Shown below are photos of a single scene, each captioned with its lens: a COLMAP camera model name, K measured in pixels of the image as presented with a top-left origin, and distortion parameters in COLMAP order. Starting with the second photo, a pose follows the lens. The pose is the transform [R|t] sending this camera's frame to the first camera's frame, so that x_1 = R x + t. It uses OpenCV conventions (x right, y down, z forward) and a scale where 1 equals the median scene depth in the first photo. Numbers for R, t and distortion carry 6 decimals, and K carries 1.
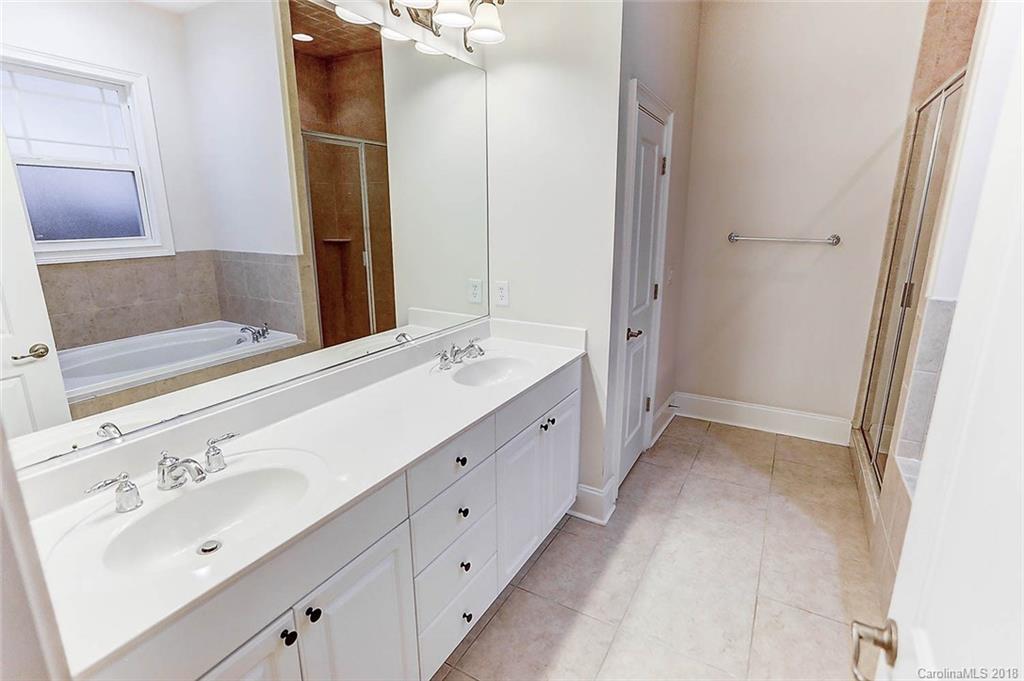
lens RADIAL K [[504.7, 0, 513.3], [0, 504.7, 332.9], [0, 0, 1]] dist [-0.047138, 0.033427]
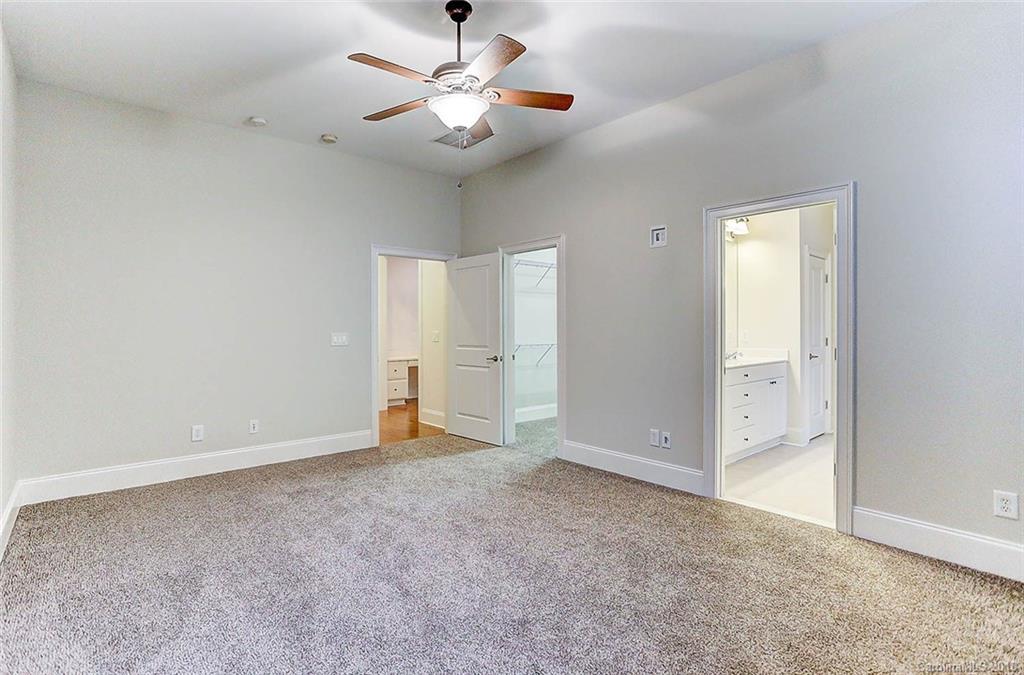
lens RADIAL K [[503.5, 0, 511.6], [0, 503.5, 326.3], [0, 0, 1]] dist [-0.022630, 0.001271]
pose [[0.943092, 0.002230, -0.332524, -0.252781], [-0.082531, 0.970259, -0.227567, 0.459673], [0.322127, 0.242061, 0.915227, -1.333408]]
